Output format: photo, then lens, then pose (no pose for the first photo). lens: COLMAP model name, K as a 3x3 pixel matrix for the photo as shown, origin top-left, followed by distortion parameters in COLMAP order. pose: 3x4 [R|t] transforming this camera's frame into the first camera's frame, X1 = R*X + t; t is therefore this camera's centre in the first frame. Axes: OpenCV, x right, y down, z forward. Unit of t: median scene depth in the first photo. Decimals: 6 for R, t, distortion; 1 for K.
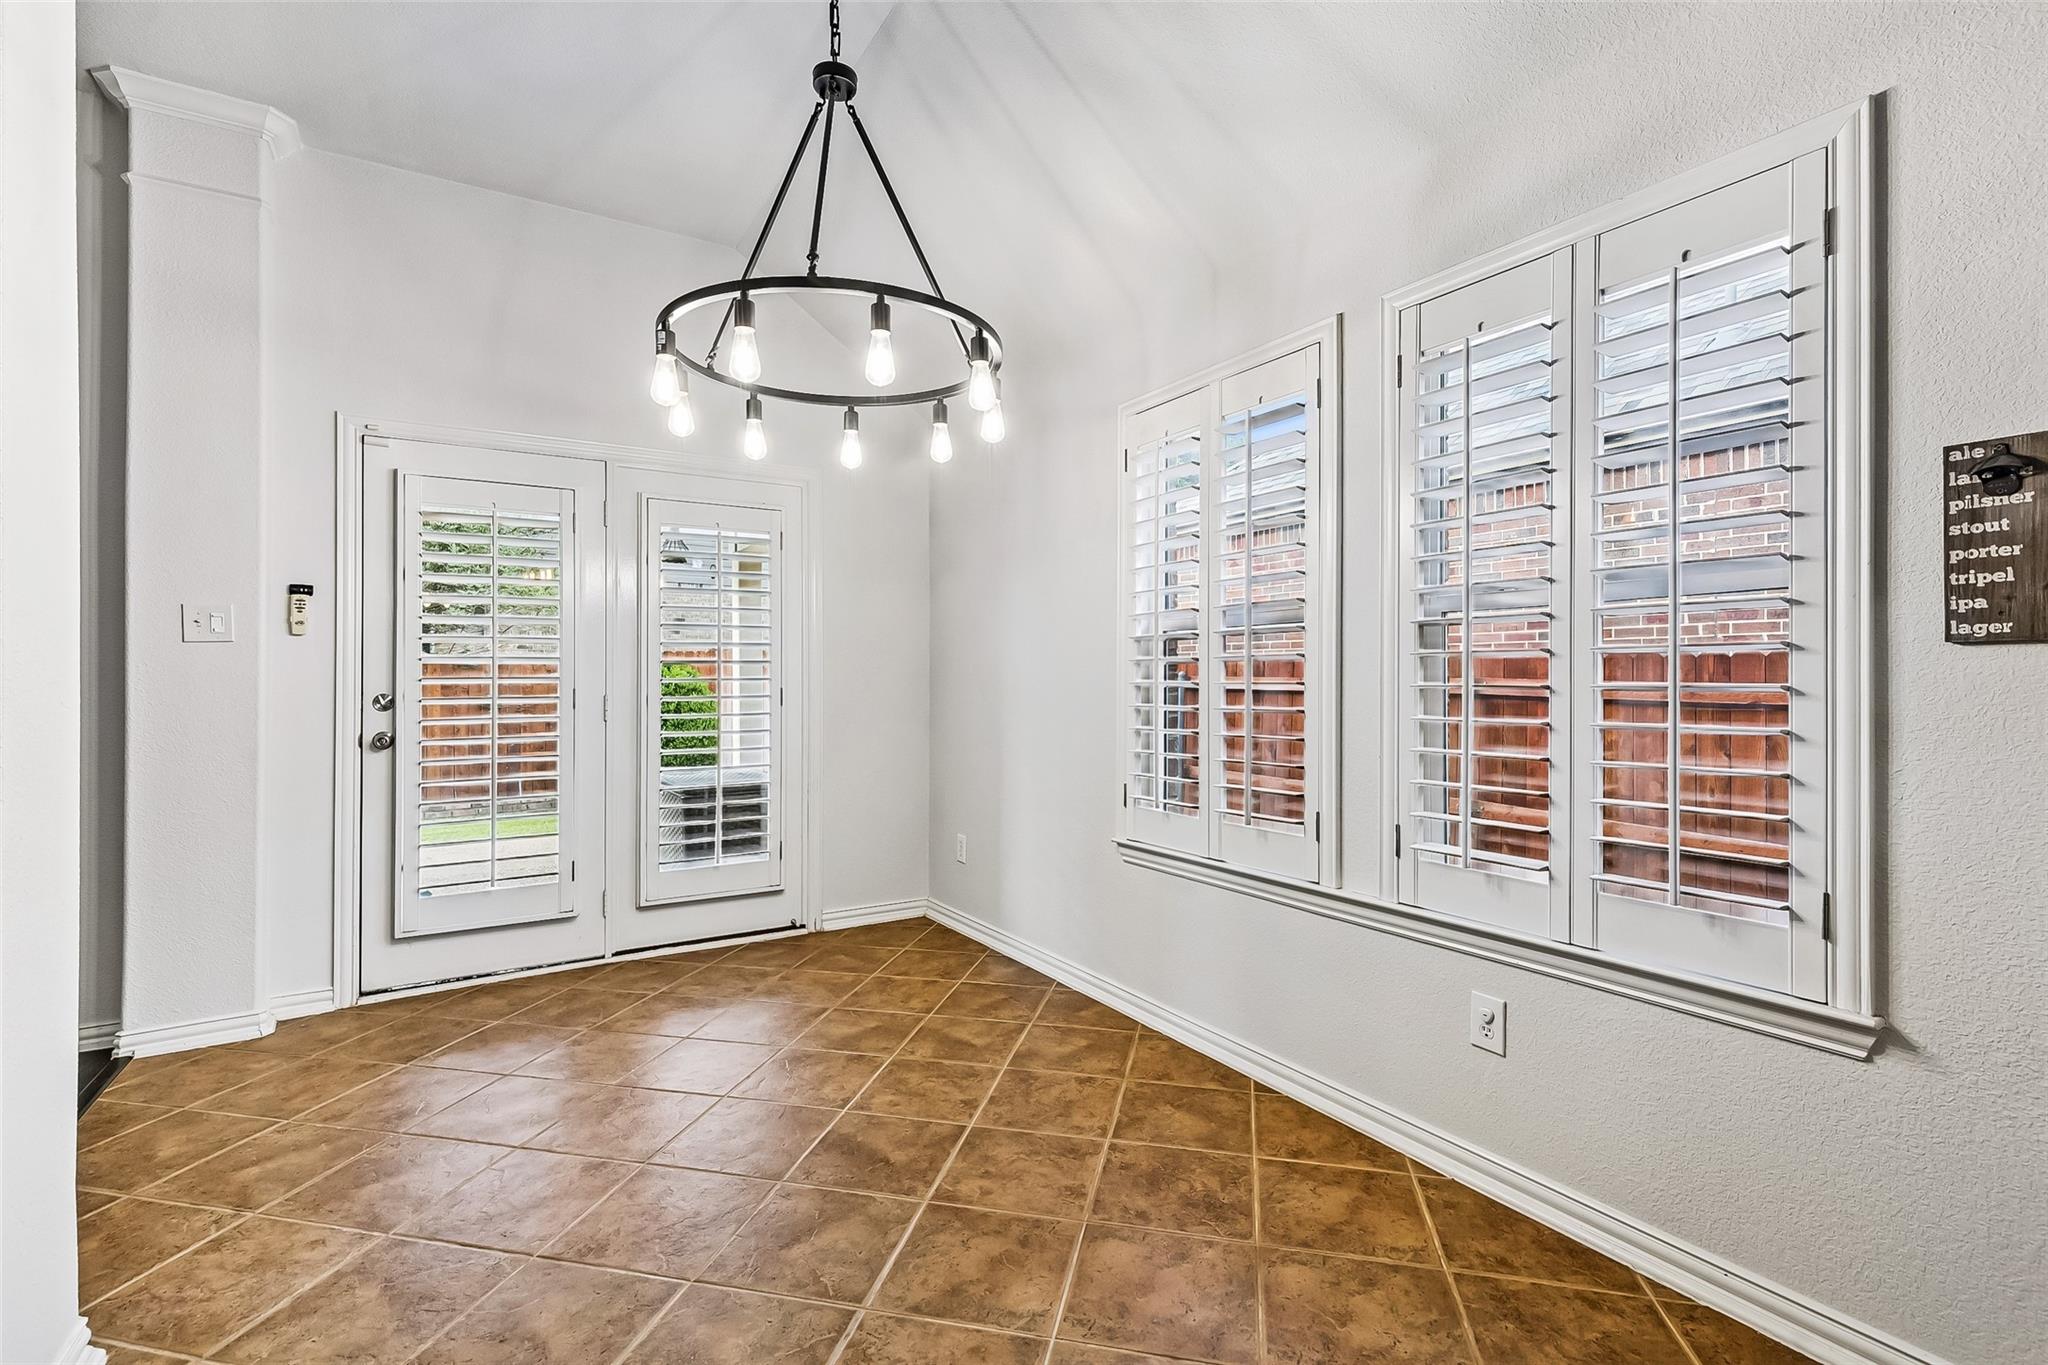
lens RADIAL K [[881.3, 0, 1024.0], [0, 881.3, 682.5], [0, 0, 1]] dist [-0.025899, -0.000027]
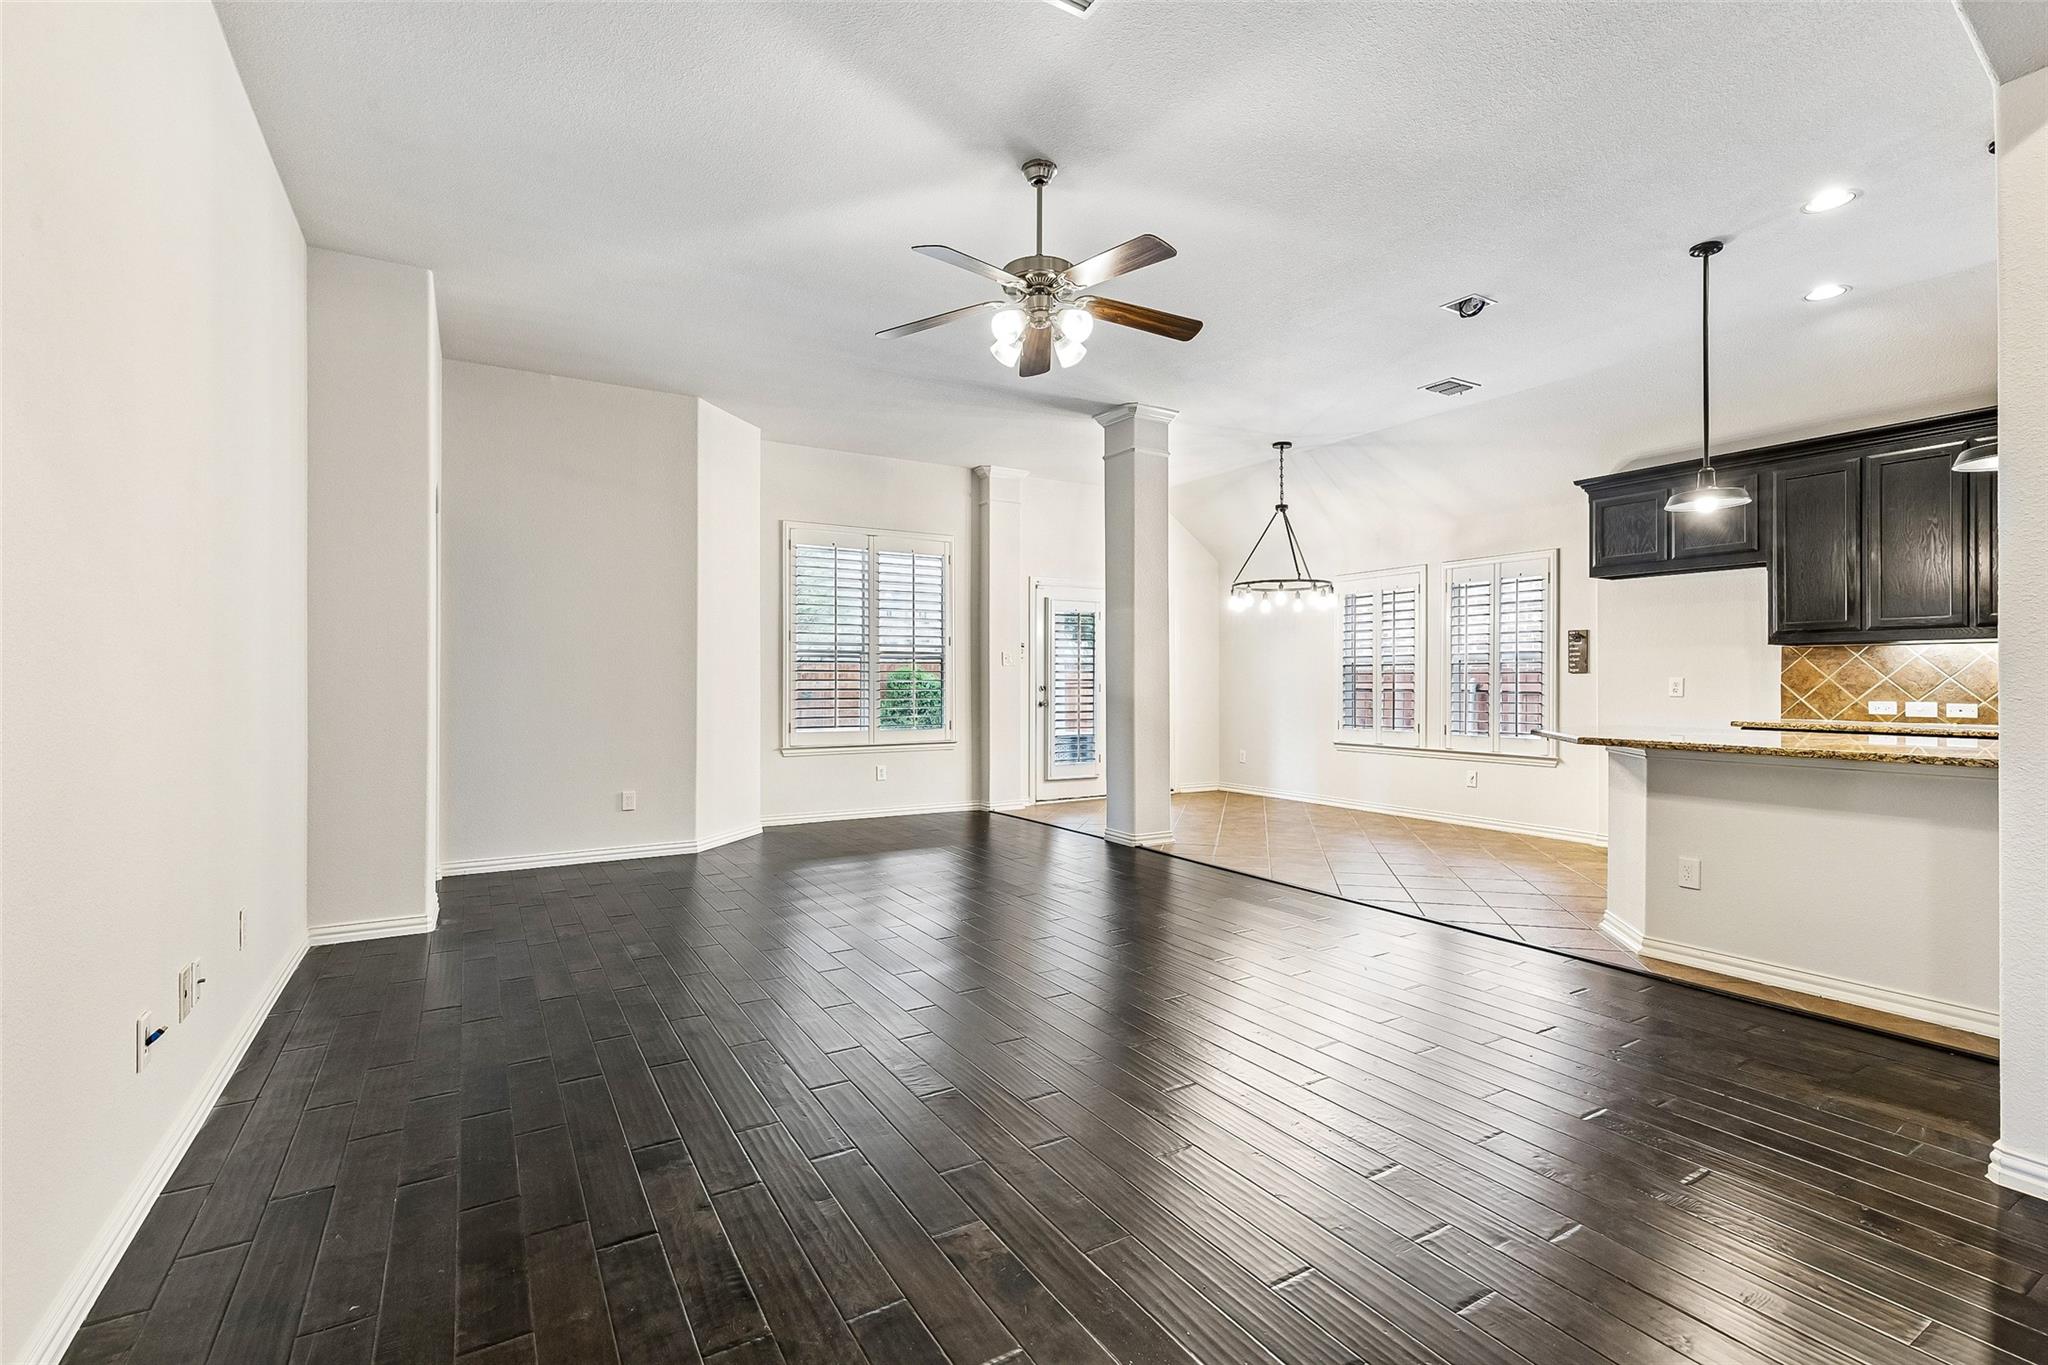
lens RADIAL K [[910.4, 0, 1015.1], [0, 910.4, 677.7], [0, 0, 1]] dist [0.000919, -0.000055]
pose [[0.999367, 0.004338, -0.035304, -0.992221], [-0.004587, 0.999965, -0.006976, 0.015888], [0.035273, 0.007134, 0.999352, -2.300861]]
